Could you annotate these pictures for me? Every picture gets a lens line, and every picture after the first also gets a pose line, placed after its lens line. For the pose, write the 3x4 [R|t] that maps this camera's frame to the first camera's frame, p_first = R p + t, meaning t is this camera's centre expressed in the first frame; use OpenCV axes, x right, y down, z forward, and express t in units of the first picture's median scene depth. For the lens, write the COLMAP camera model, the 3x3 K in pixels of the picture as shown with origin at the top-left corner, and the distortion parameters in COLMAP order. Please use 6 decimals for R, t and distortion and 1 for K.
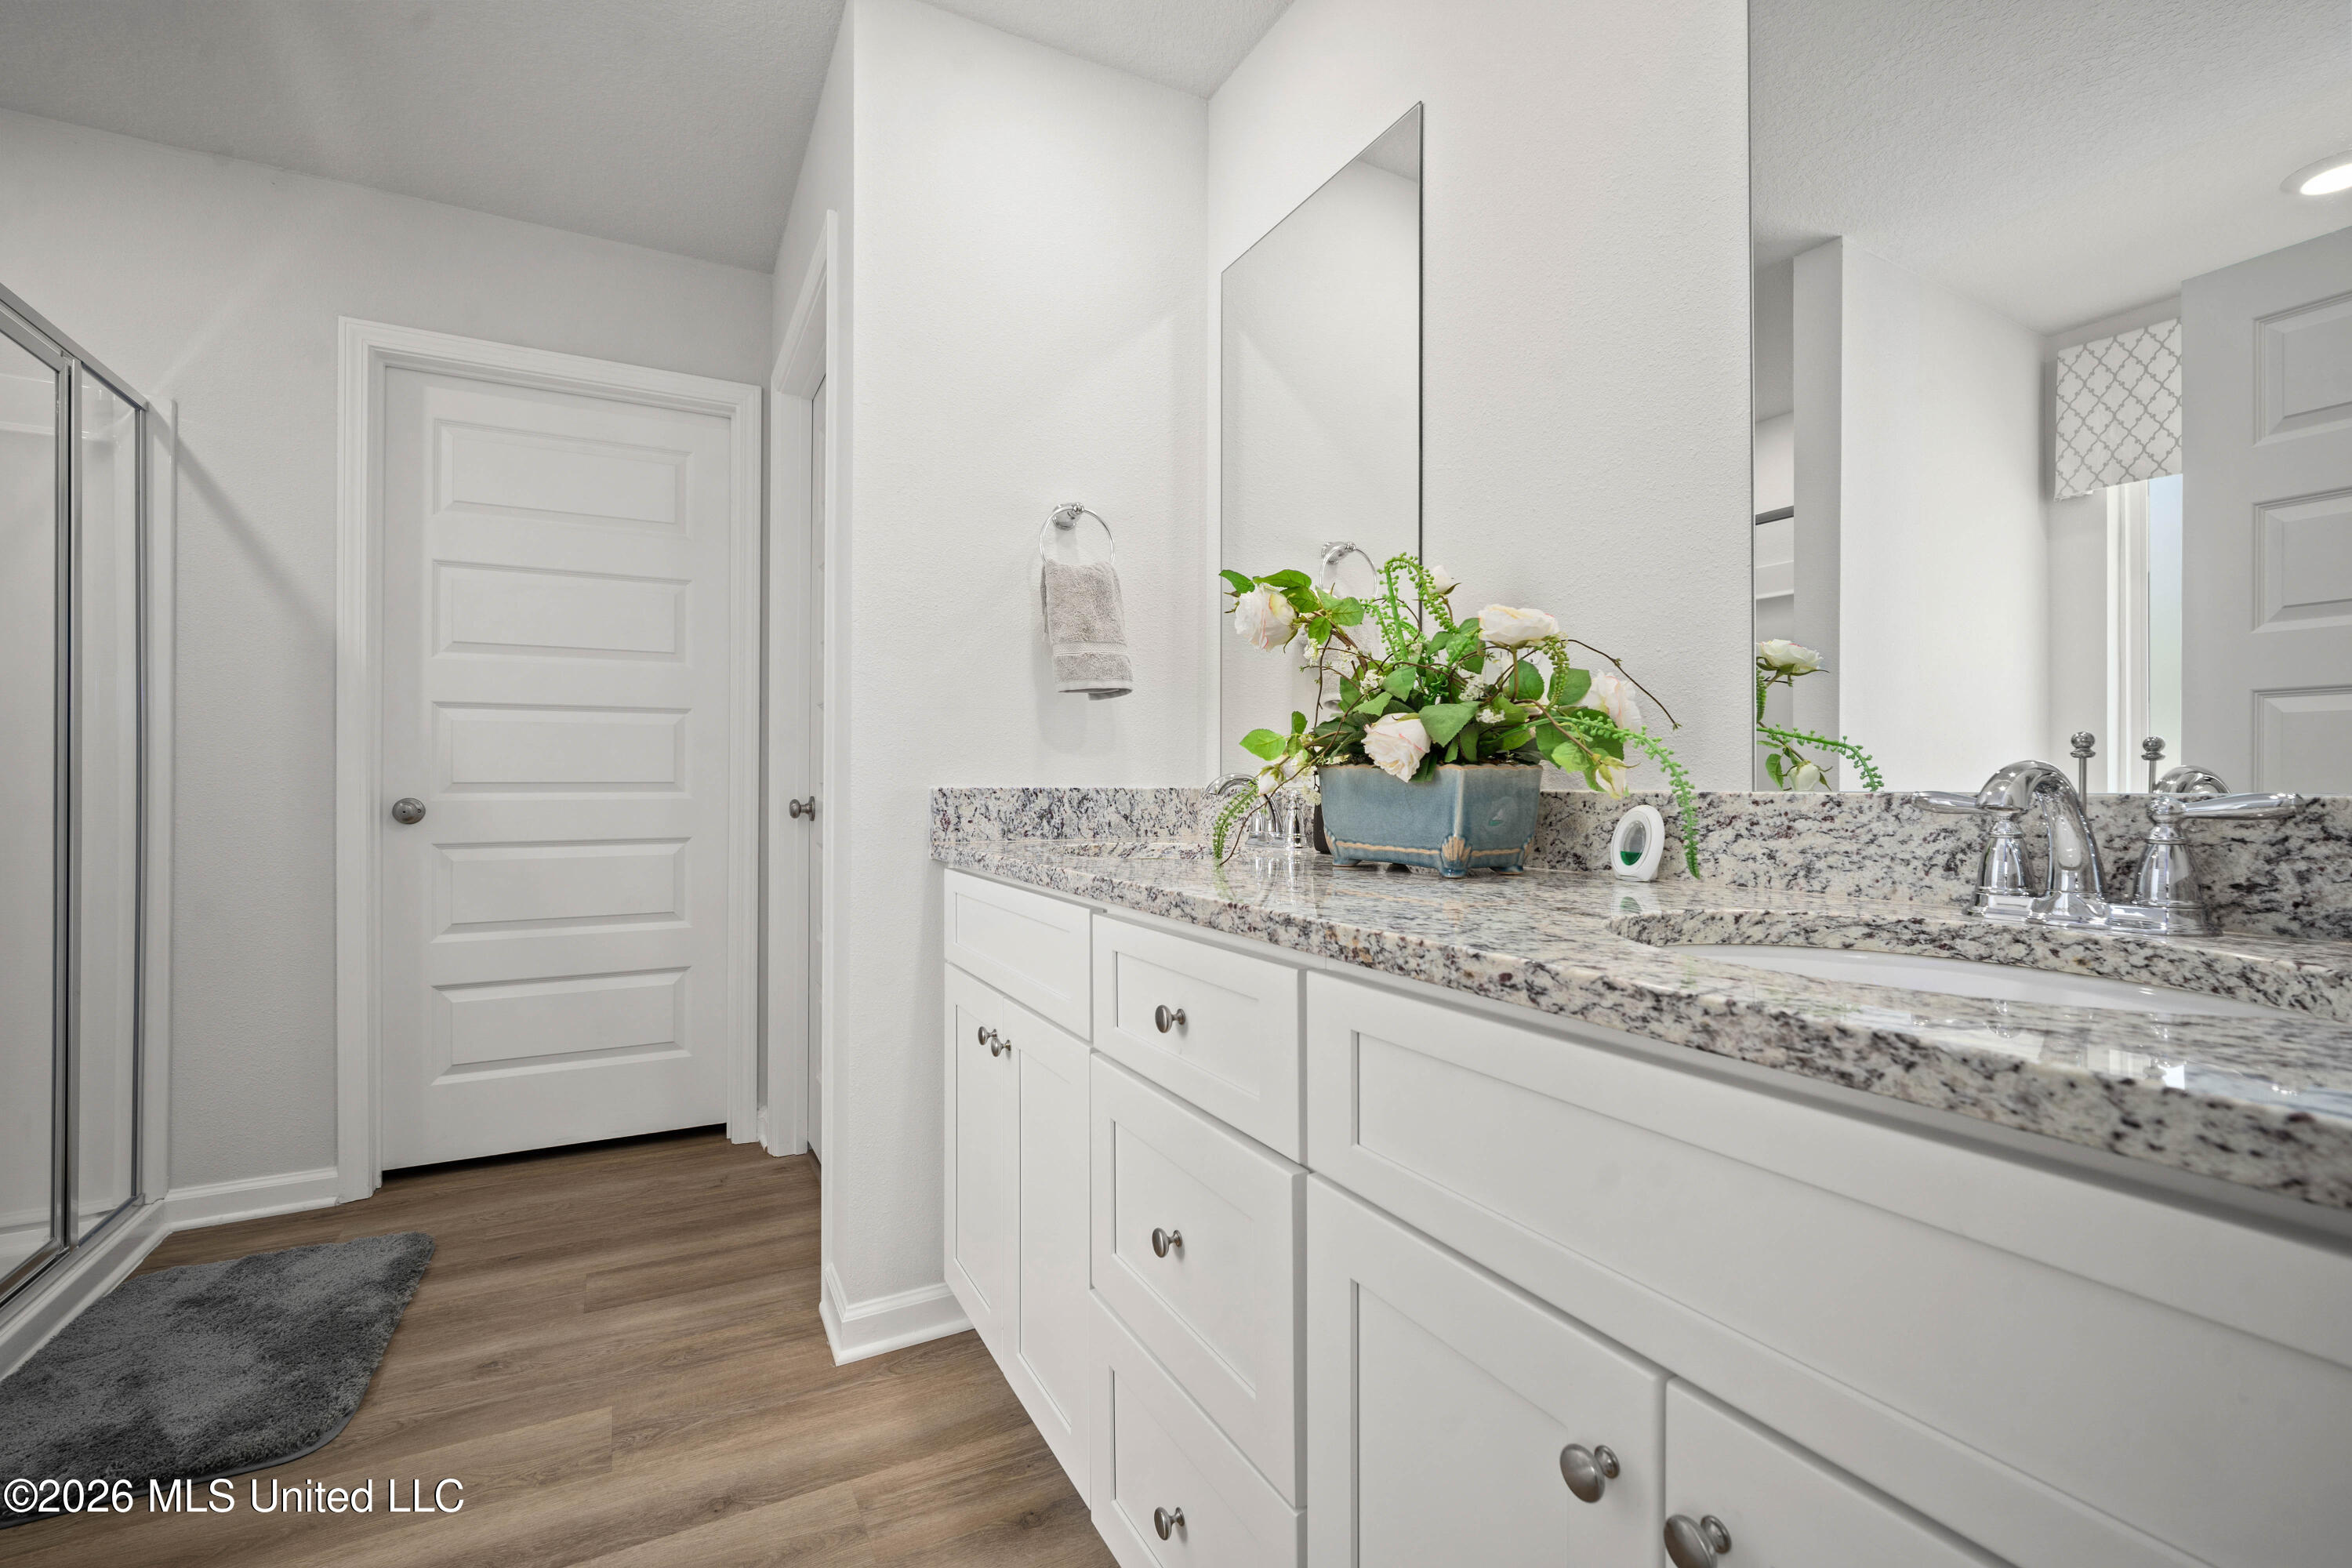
lens RADIAL K [[1048.1, 0, 1188.8], [0, 1048.1, 775.0], [0, 0, 1]] dist [-0.017179, 0.006182]
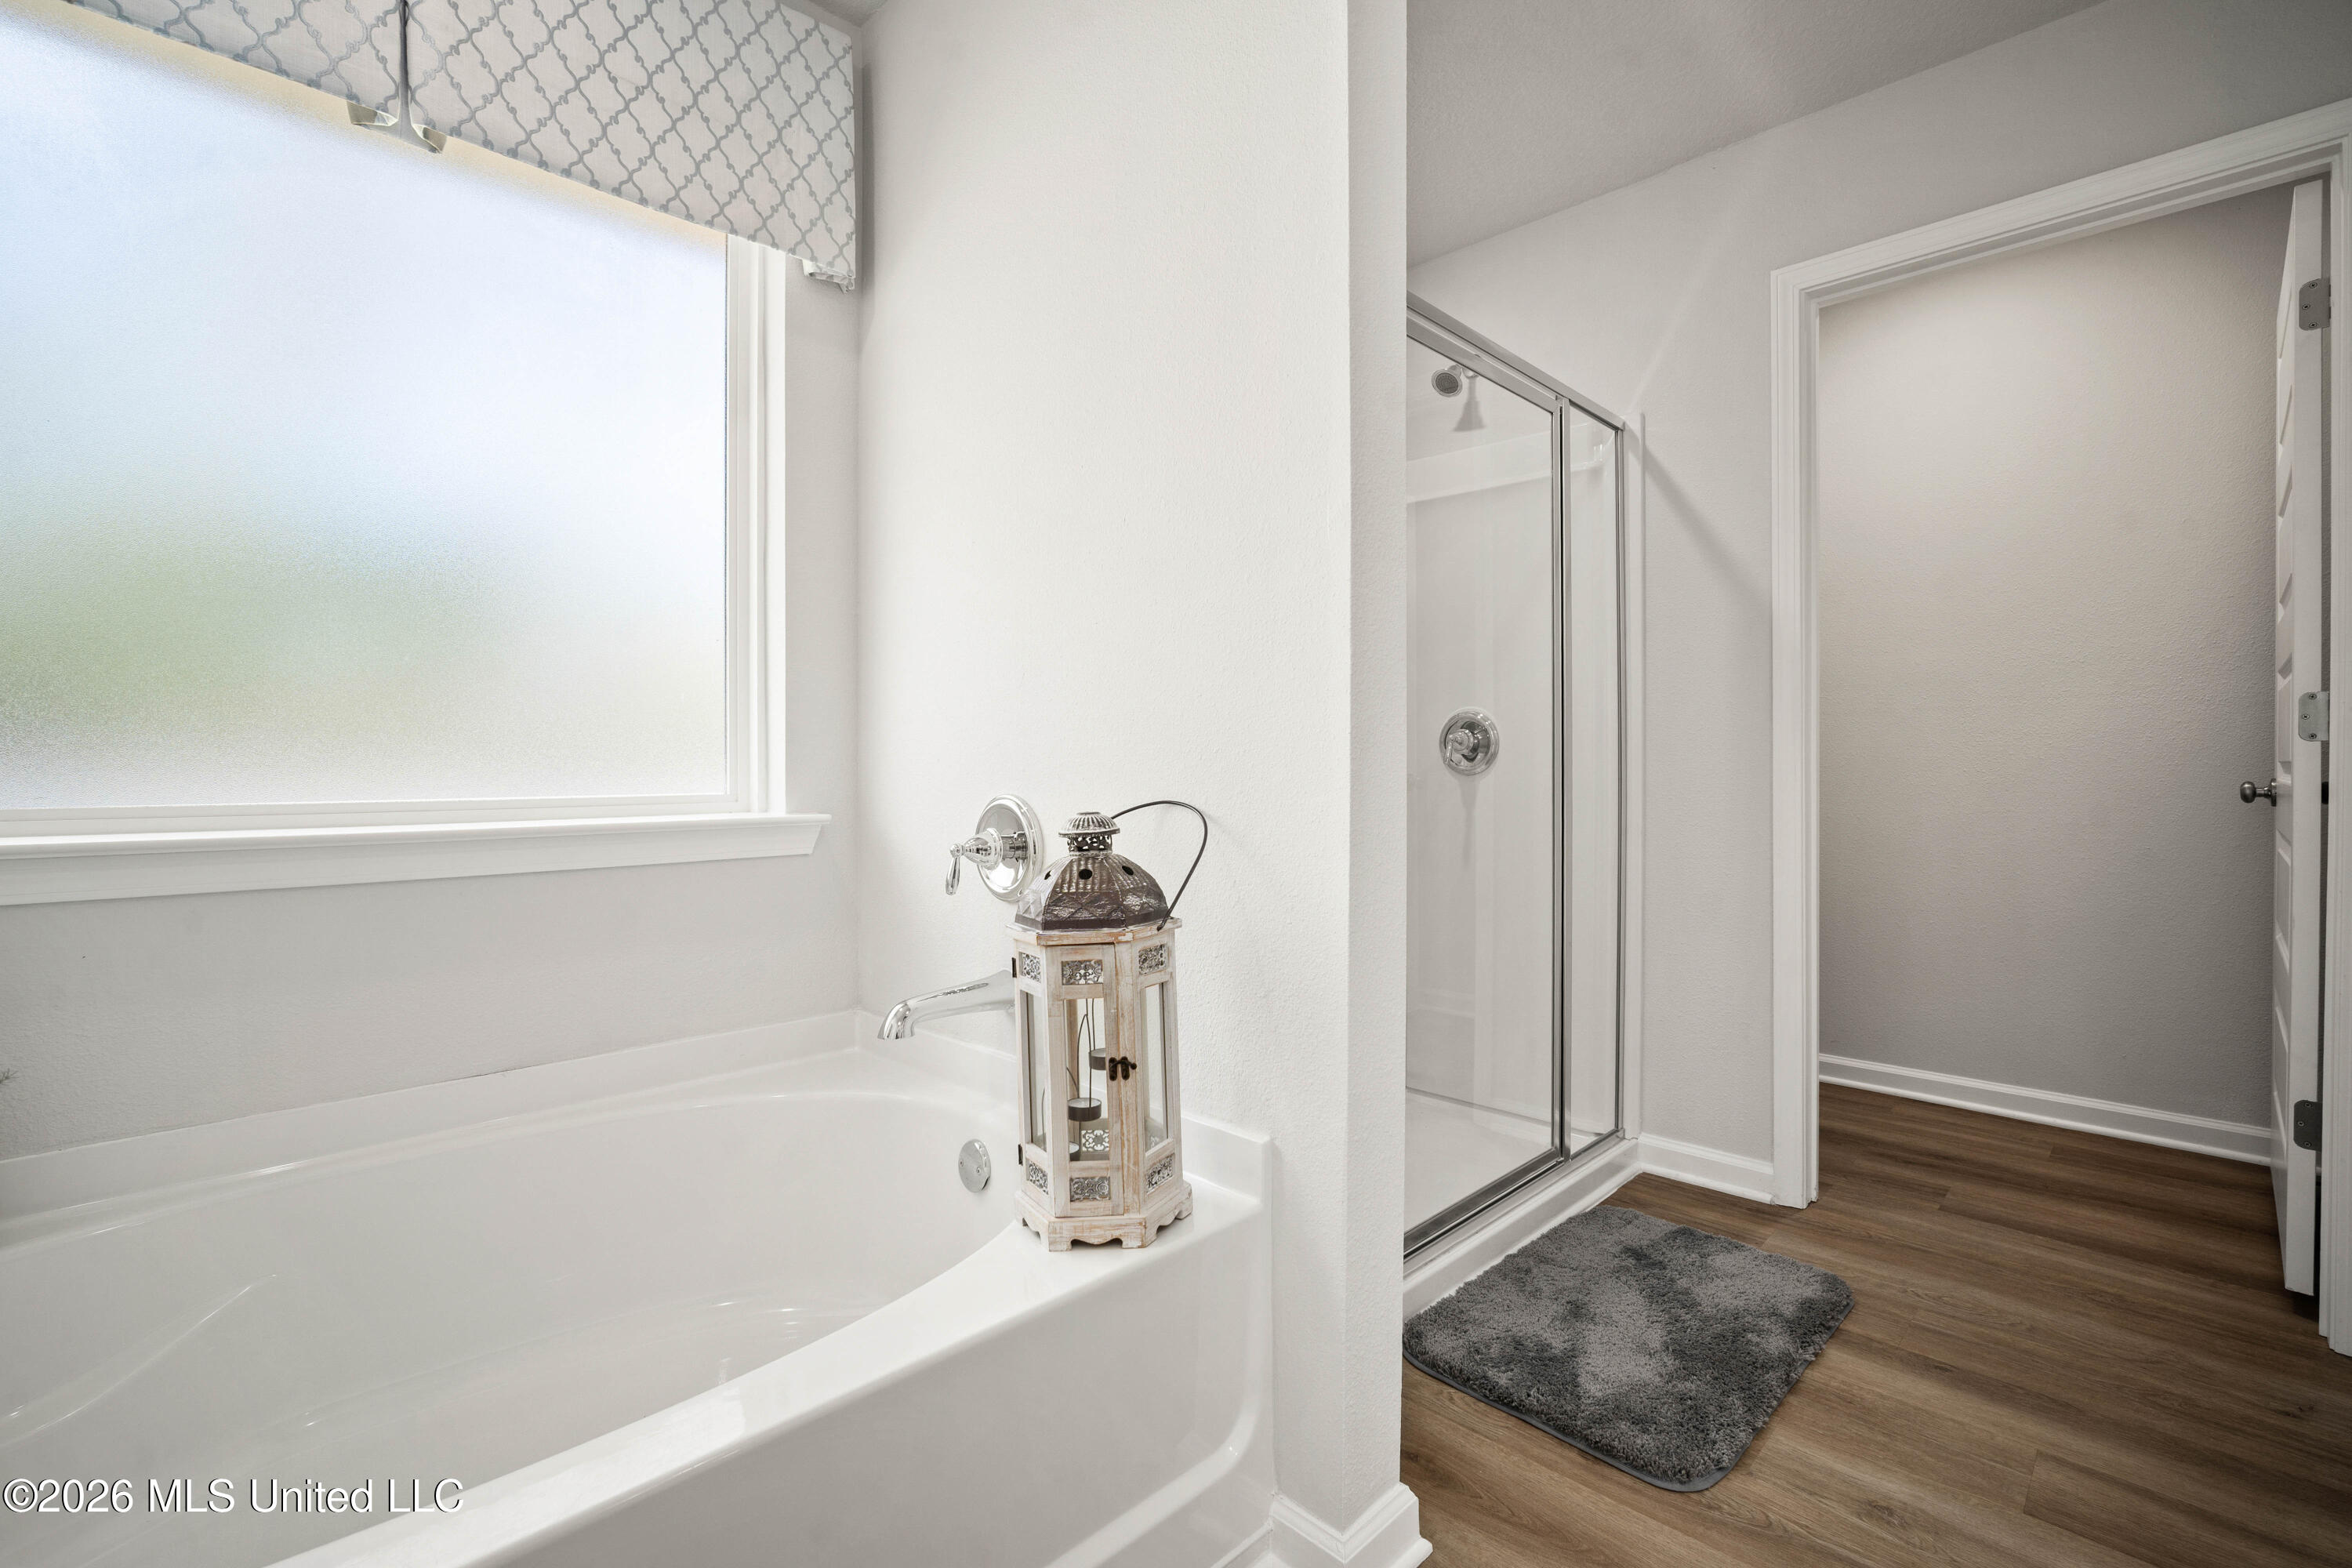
lens RADIAL K [[1048.1, 0, 1188.8], [0, 1048.1, 775.0], [0, 0, 1]] dist [-0.017179, 0.006182]
pose [[0.296461, 0.008320, -0.955009, -0.076572], [0.009339, 0.999889, 0.011610, 0.002546], [0.954999, -0.012360, 0.296351, 0.240384]]
